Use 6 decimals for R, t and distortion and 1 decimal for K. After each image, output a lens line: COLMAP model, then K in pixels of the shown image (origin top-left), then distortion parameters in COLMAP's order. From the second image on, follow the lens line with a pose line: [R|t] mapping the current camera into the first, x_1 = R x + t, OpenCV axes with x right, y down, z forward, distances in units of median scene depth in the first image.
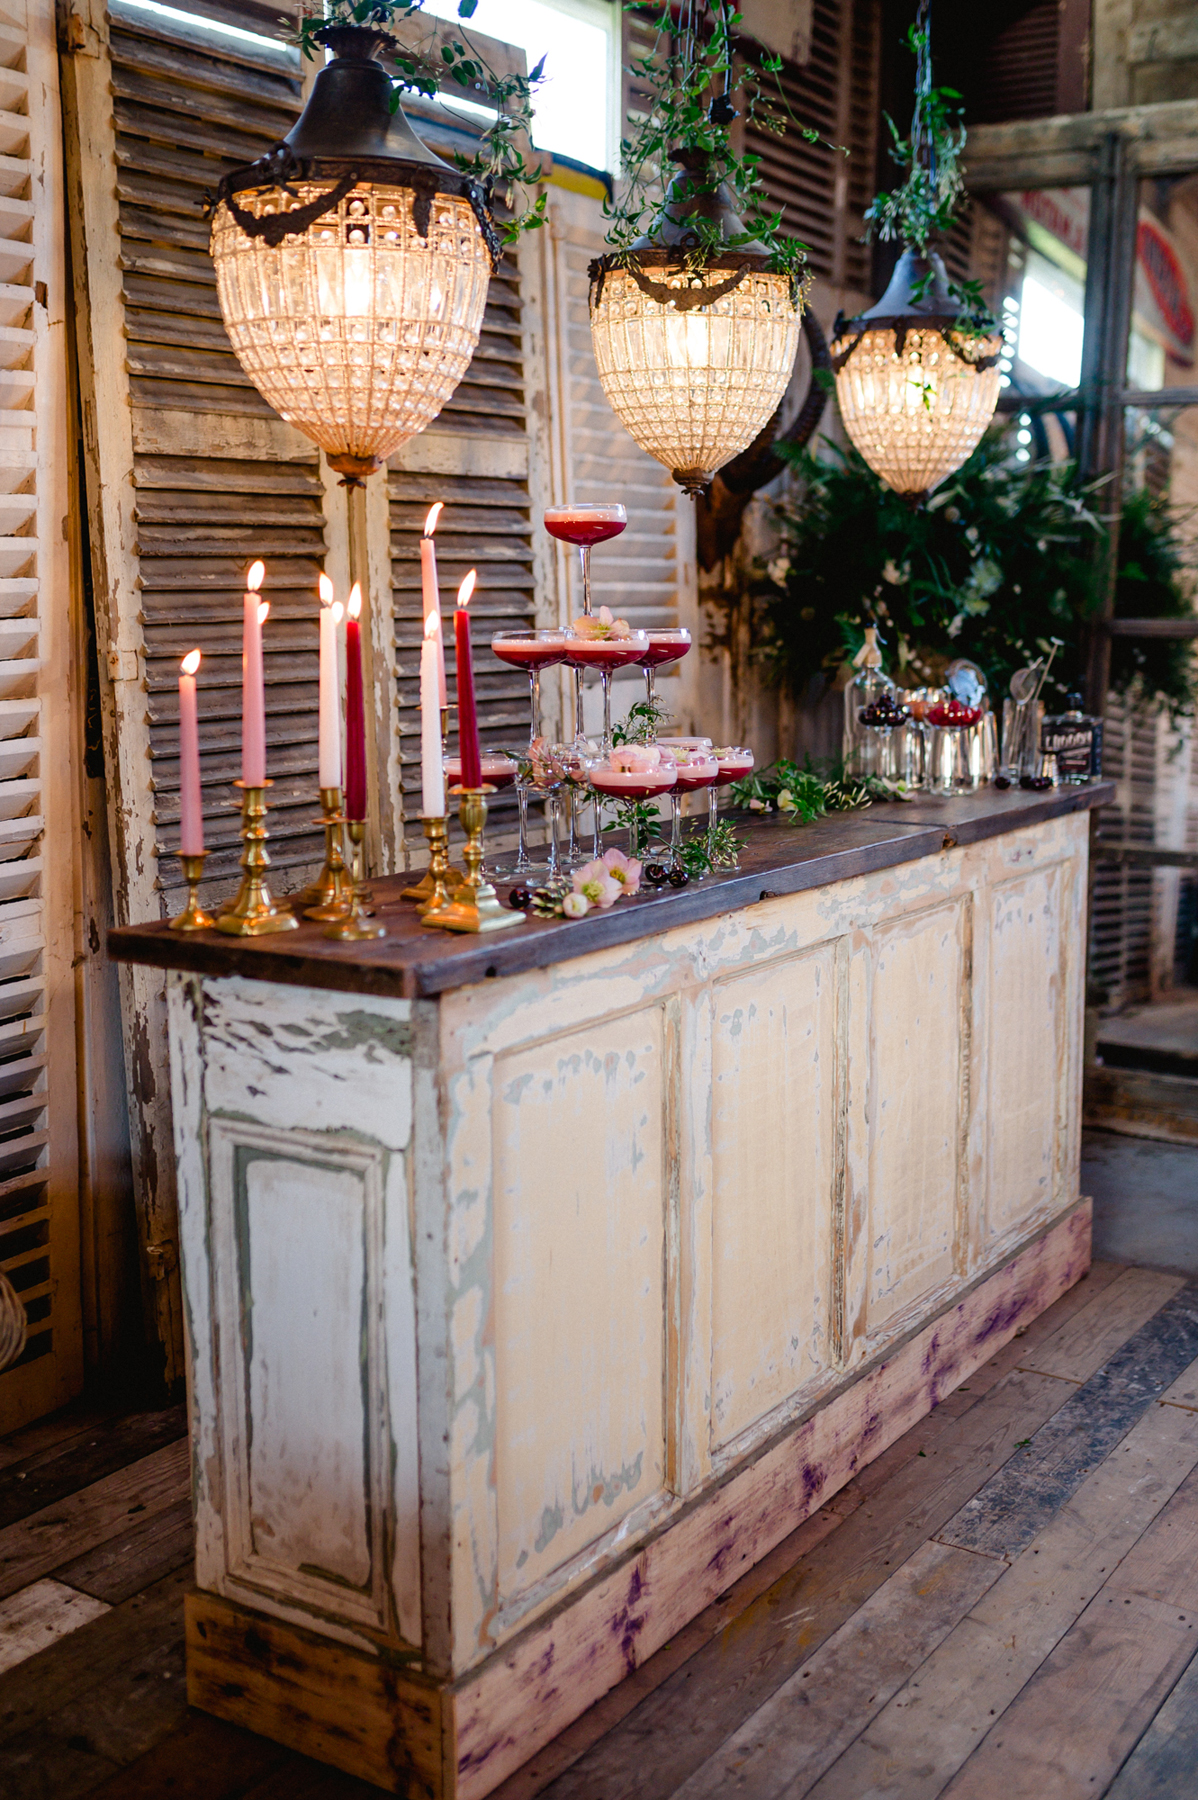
lens RADIAL K [[1974.5, 0, 599.5], [0, 1974.5, 822.9], [0, 0, 1]] dist [-0.049828, 0.025260]
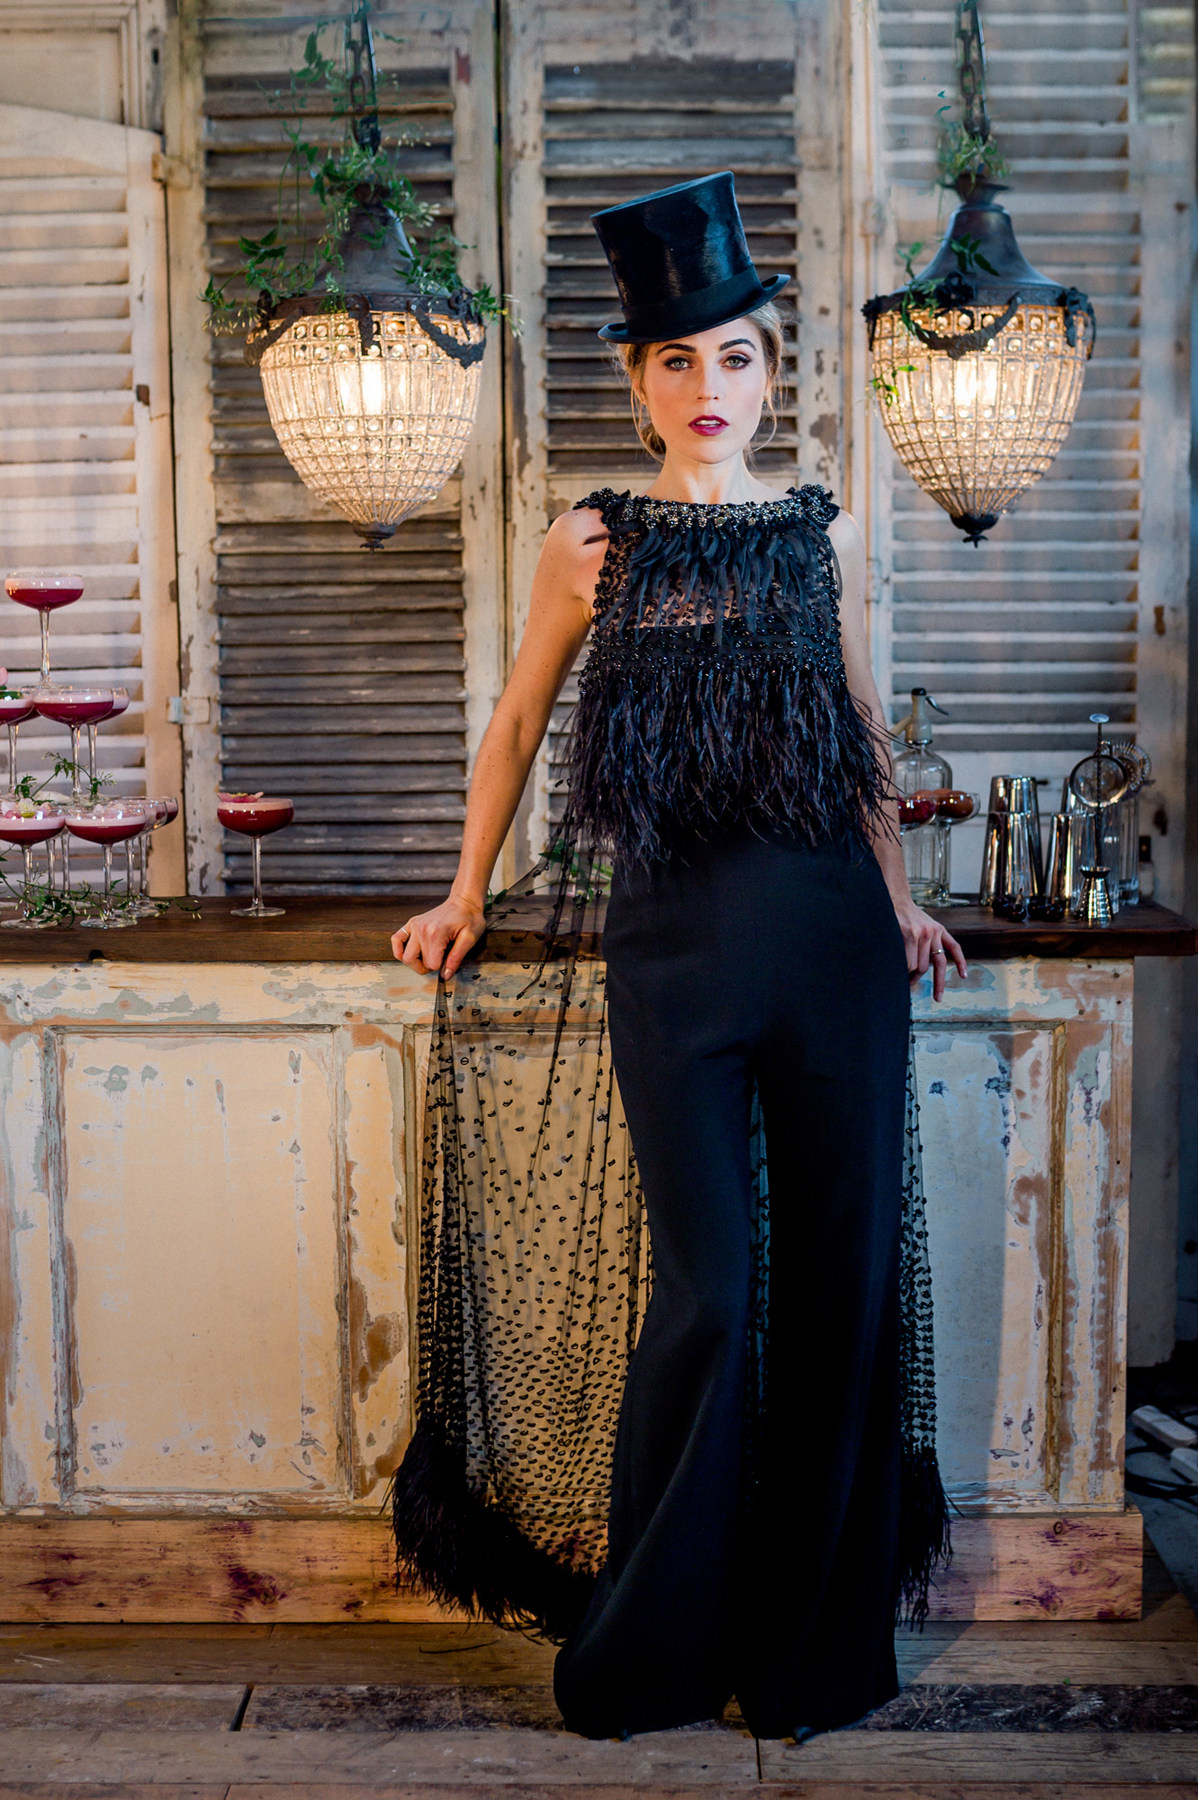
lens RADIAL K [[2281.8, 0, 609.1], [0, 2281.8, 872.6], [0, 0, 1]] dist [-0.068902, 0.111764]
pose [[0.531531, 0.090040, -0.842240, 1.029273], [-0.094227, 0.994448, 0.046846, -0.072231], [0.841782, 0.054462, 0.537064, 0.506654]]
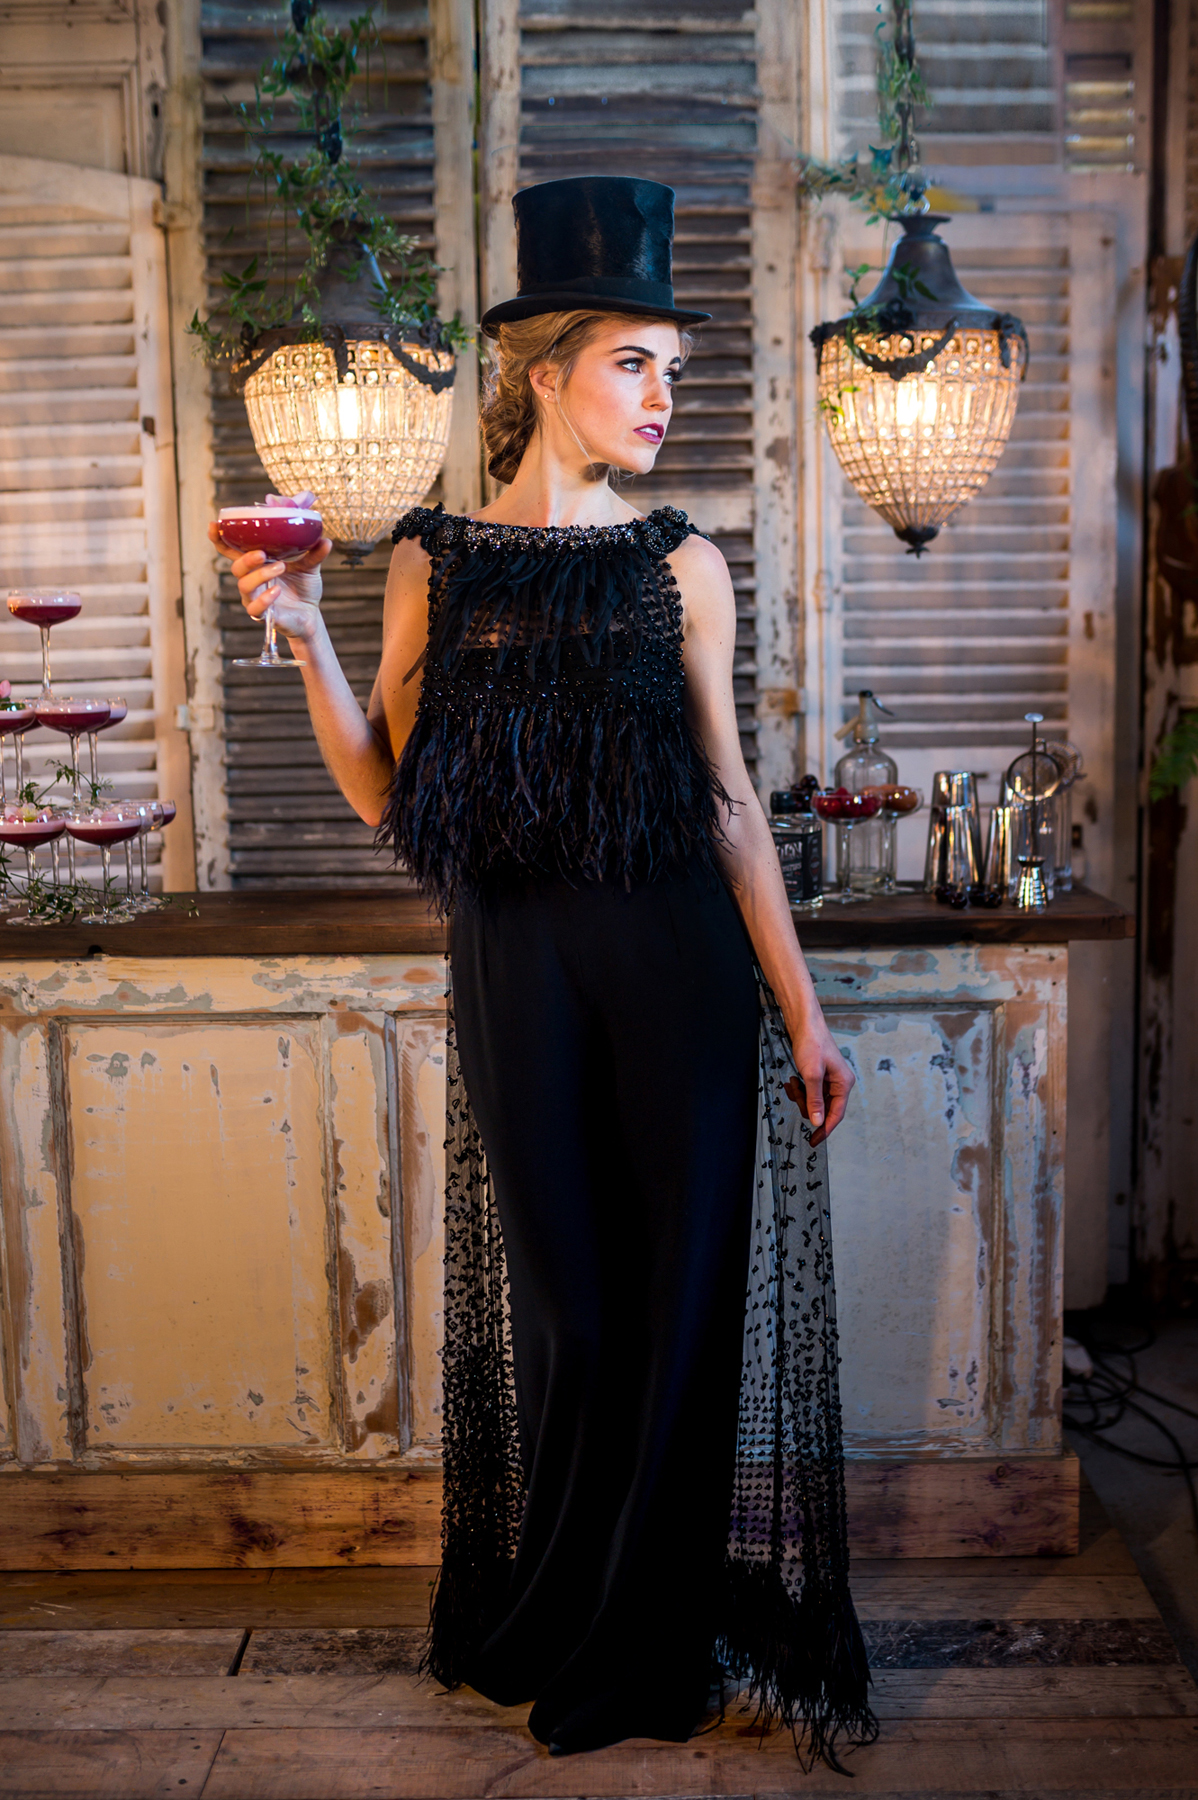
lens RADIAL K [[1984.5, 0, 622.5], [0, 1984.5, 894.5], [0, 0, 1]] dist [-0.064742, 0.093899]
pose [[0.538561, 0.102832, -0.836288, 0.975133], [-0.083974, 0.994134, 0.068163, -0.077796], [0.838392, 0.033517, 0.544037, 0.558339]]
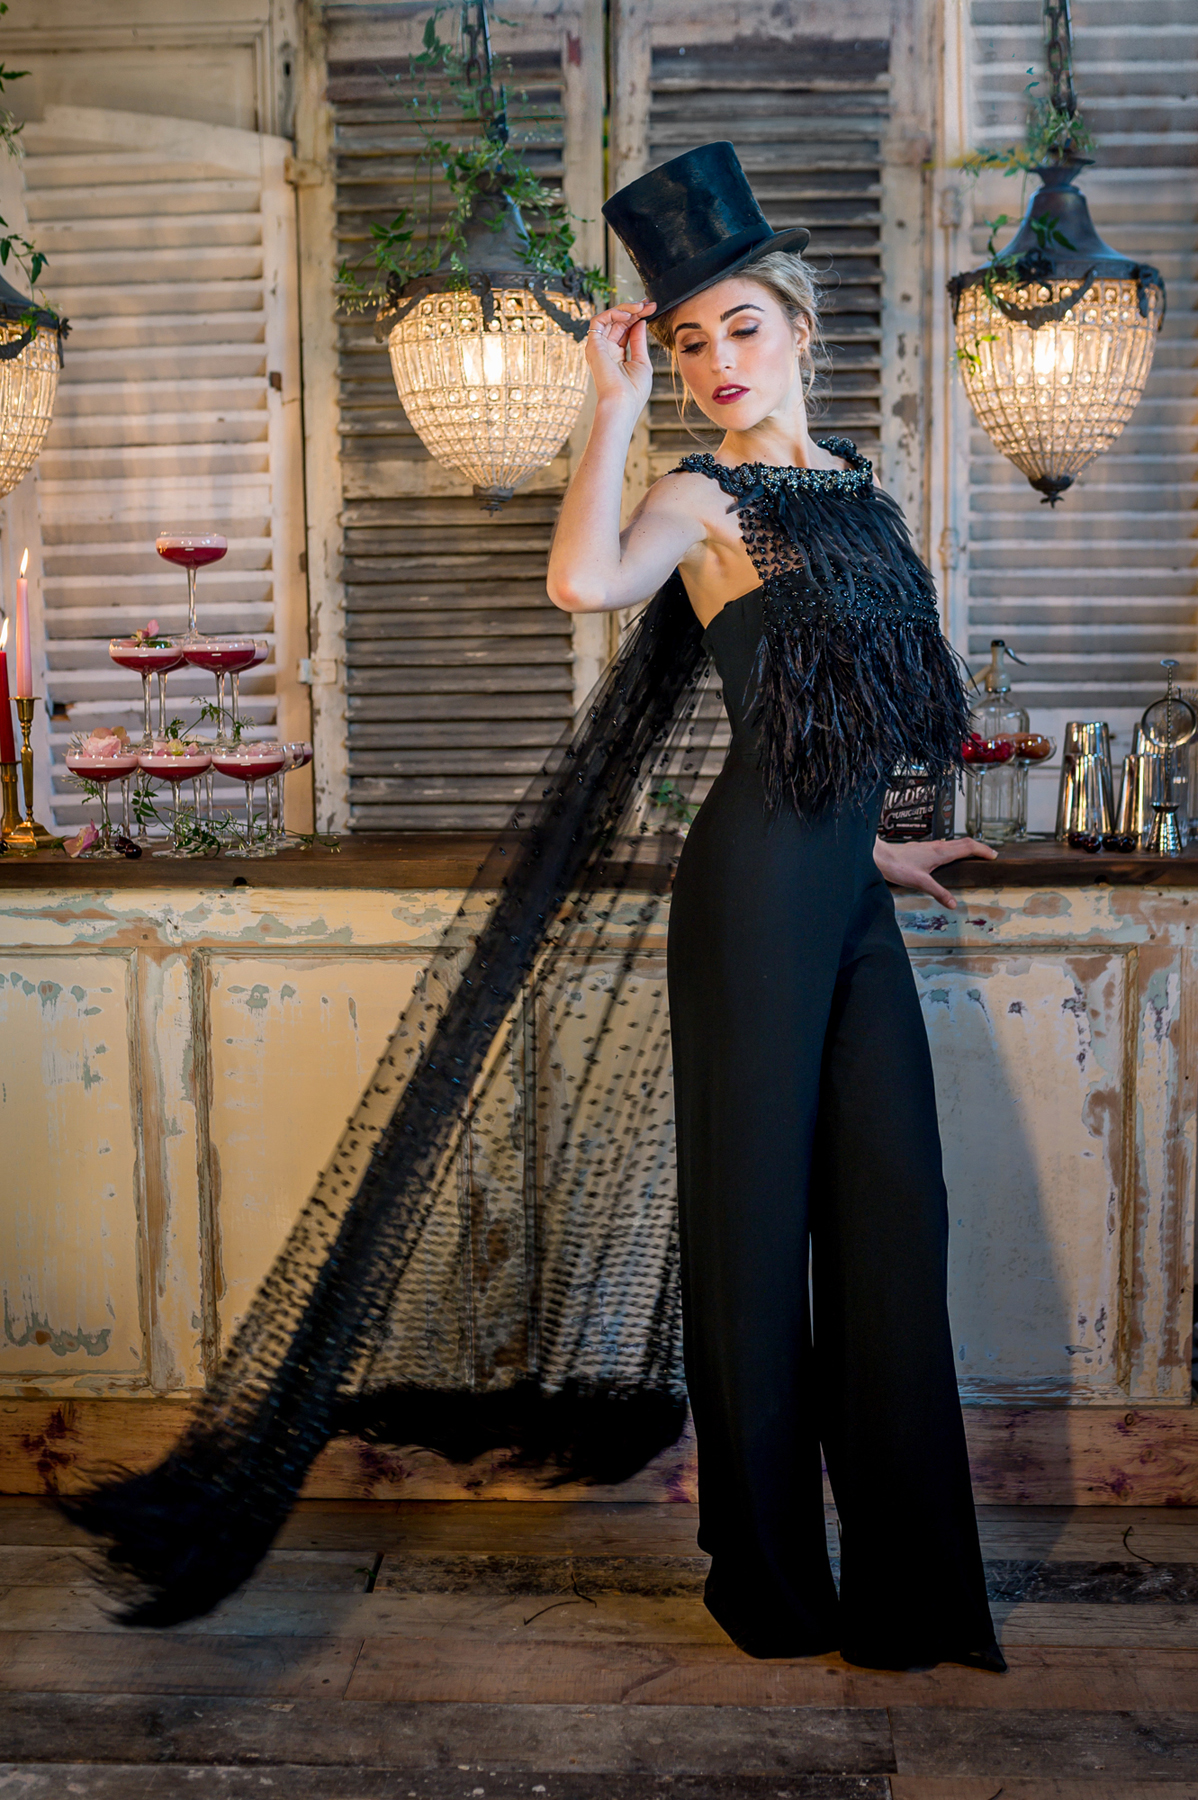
lens RADIAL K [[2114.1, 0, 598.8], [0, 2114.1, 874.8], [0, 0, 1]] dist [-0.054769, 0.056393]
pose [[0.497117, 0.095280, -0.862436, 1.026444], [-0.093657, 0.994038, 0.055835, -0.043983], [0.862614, 0.053017, 0.503077, 0.495697]]
